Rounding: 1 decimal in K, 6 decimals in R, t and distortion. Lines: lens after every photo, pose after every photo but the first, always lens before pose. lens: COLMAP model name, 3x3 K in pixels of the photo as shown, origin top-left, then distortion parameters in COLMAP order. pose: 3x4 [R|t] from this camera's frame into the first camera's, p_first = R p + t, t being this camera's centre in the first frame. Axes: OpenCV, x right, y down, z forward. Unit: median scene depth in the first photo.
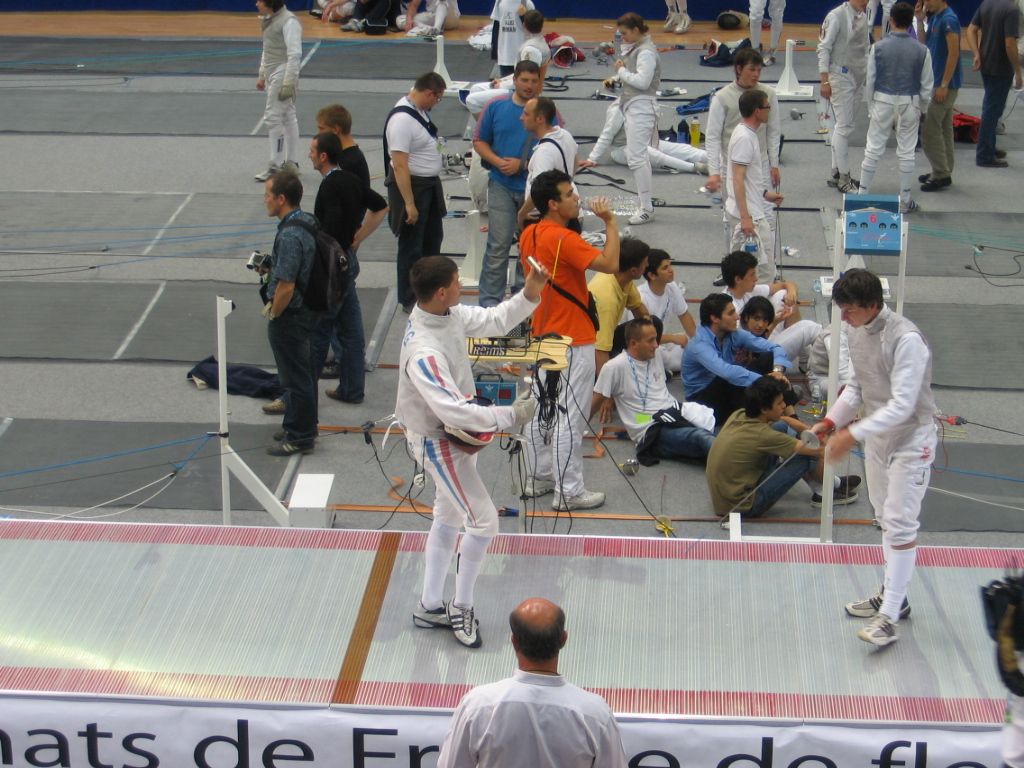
lens RADIAL K [[2576.9, 0, 517.9], [0, 2576.9, 379.5], [0, 0, 1]] dist [-0.144766, 0.000000]
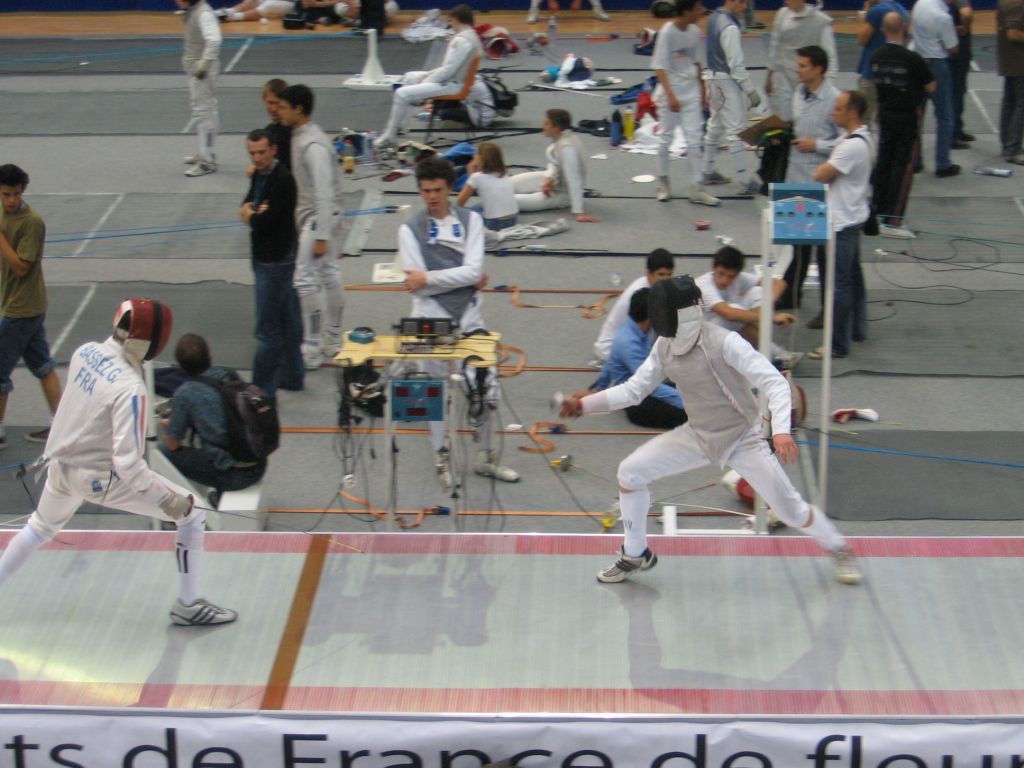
lens RADIAL K [[2576.9, 0, 520.2], [0, 2576.9, 382.1], [0, 0, 1]] dist [-0.144766, 0.000000]
pose [[0.999584, -0.020771, 0.020023, 0.008553], [0.020672, 0.999773, 0.005154, -0.002560], [-0.020126, -0.004738, 0.999786, 0.008540]]
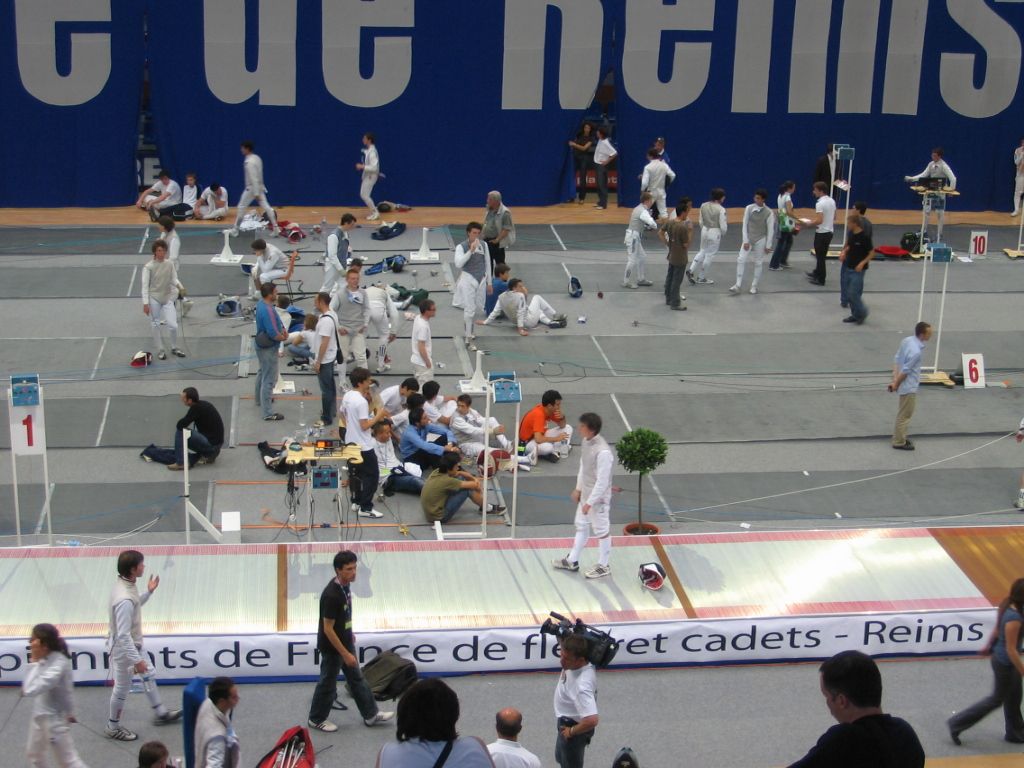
lens RADIAL K [[1760.3, 0, 518.0], [0, 1760.3, 373.8], [0, 0, 1]] dist [-0.139565, 0.000000]
pose [[0.982485, -0.035098, 0.183006, -0.112844], [0.033519, 0.999369, 0.011718, -0.085991], [-0.183302, -0.005379, 0.983042, -0.415000]]
